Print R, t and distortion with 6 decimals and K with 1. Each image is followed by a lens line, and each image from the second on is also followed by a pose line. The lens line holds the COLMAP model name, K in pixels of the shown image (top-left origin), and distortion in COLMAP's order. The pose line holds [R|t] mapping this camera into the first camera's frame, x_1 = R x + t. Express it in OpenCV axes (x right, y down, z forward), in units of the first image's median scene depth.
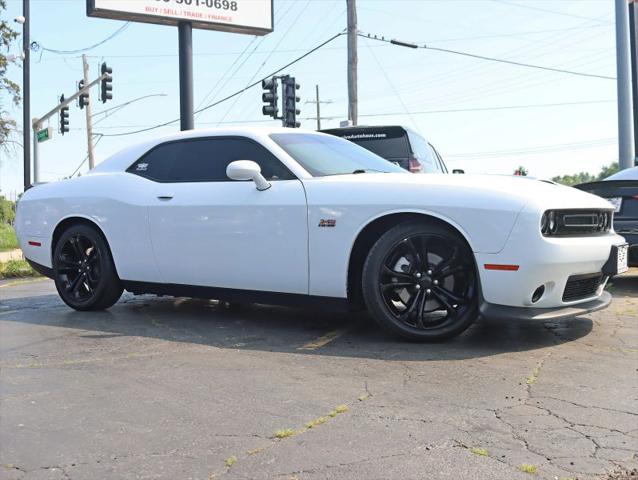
lens RADIAL K [[738.7, 0, 319.0], [0, 738.7, 240.0], [0, 0, 1]] dist [-0.111830, 0.077755]
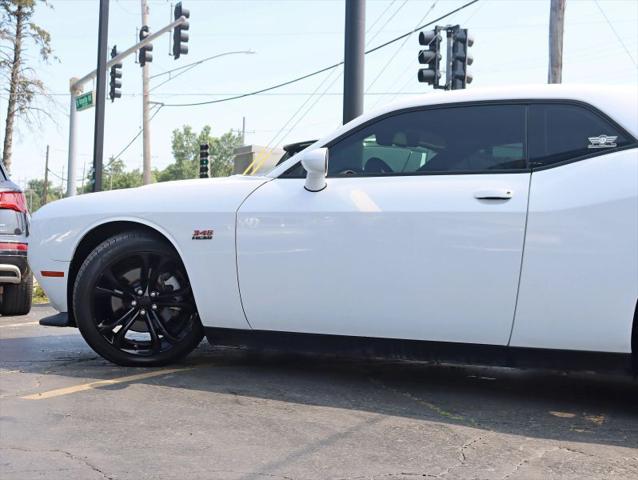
lens RADIAL K [[1008.1, 0, 319.0], [0, 1008.1, 240.0], [0, 0, 1]] dist [-0.059967, 0.056183]
pose [[0.993293, 0.047817, -0.105273, -0.129694], [-0.049884, 0.998609, -0.017086, -0.001548], [0.104310, 0.022222, 0.994297, 0.111604]]
